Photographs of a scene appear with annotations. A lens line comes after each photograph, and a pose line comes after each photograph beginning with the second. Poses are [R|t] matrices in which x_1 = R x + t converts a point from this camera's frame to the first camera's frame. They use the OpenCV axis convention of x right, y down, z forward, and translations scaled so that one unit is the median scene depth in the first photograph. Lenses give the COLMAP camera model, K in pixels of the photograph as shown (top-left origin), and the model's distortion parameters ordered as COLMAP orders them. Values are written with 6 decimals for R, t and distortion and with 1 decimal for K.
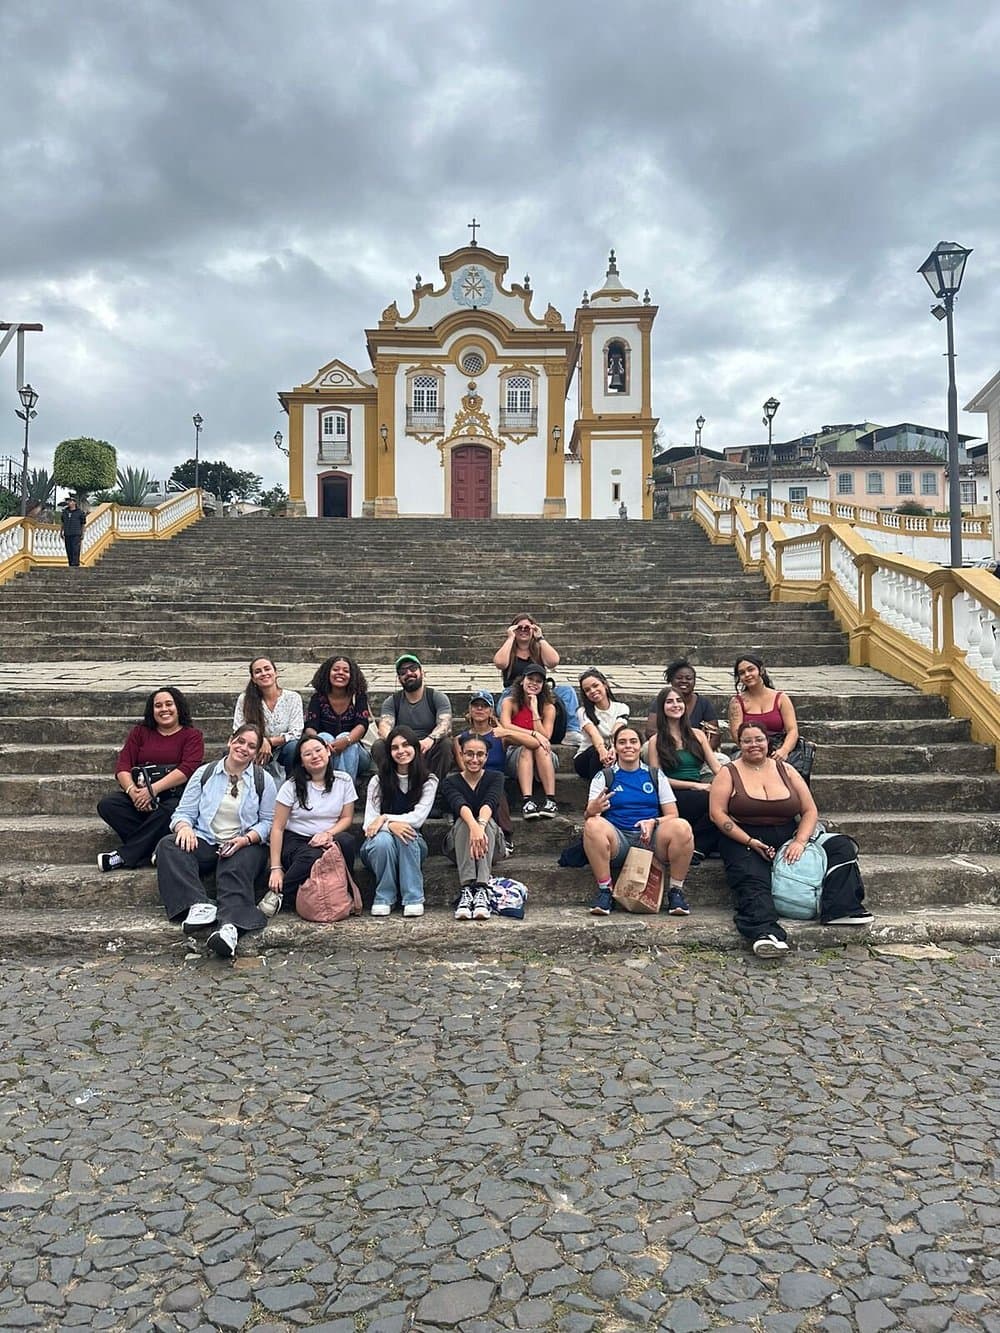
lens RADIAL K [[952.6, 0, 496.1], [0, 952.6, 669.6], [0, 0, 1]] dist [0.132949, -0.281408]
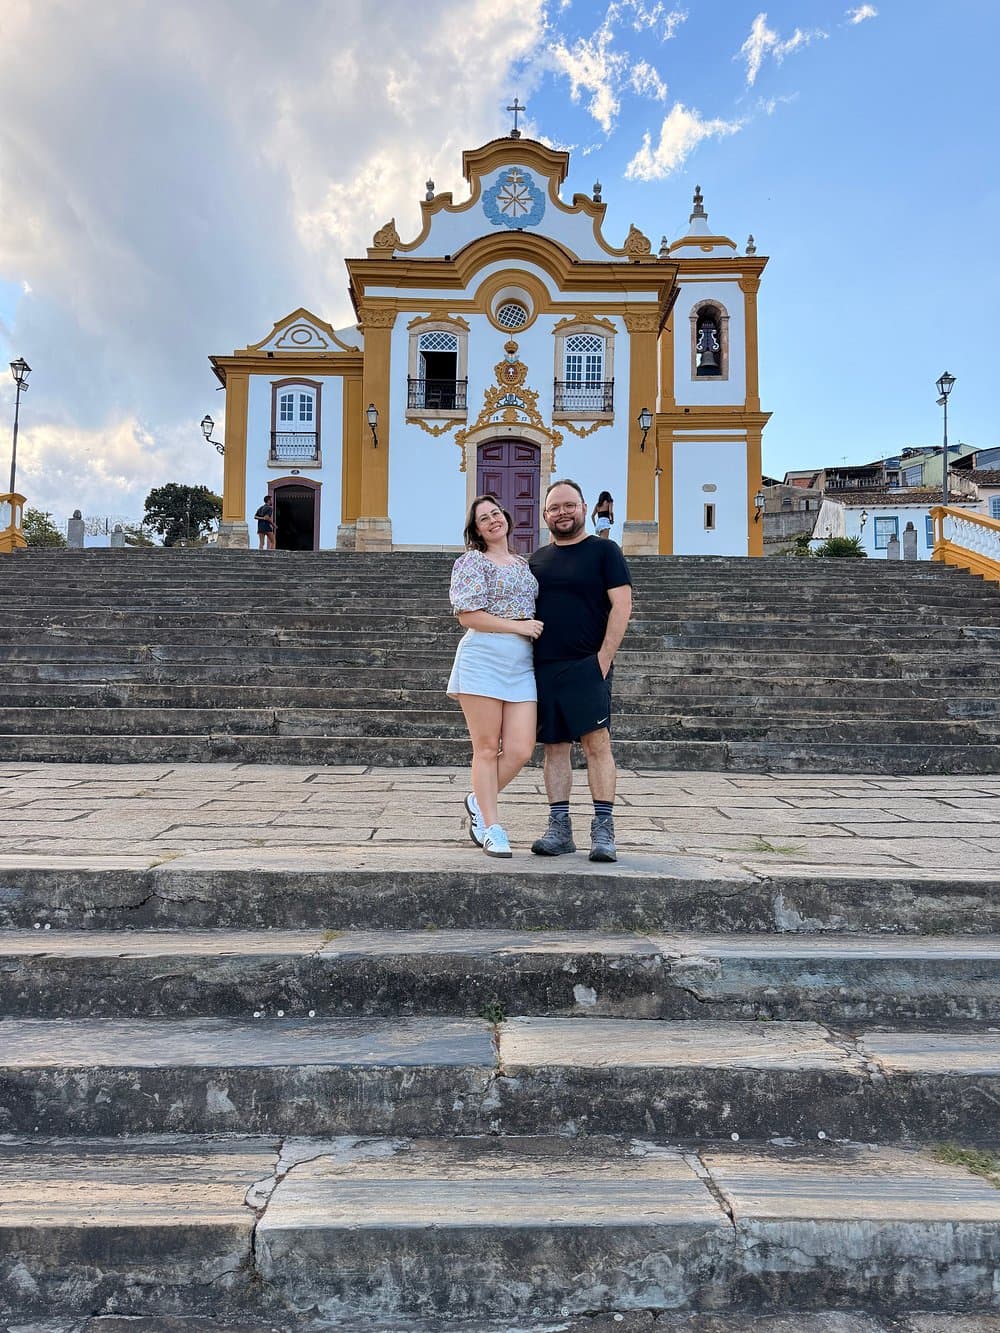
lens RADIAL K [[952.7, 0, 496.7], [0, 952.7, 672.4], [0, 0, 1]] dist [0.002540, -0.001007]
pose [[0.999953, 0.009619, -0.000902, -0.031937], [-0.009641, 0.999516, -0.029575, -0.059649], [0.000617, 0.029583, 0.999562, 0.370701]]
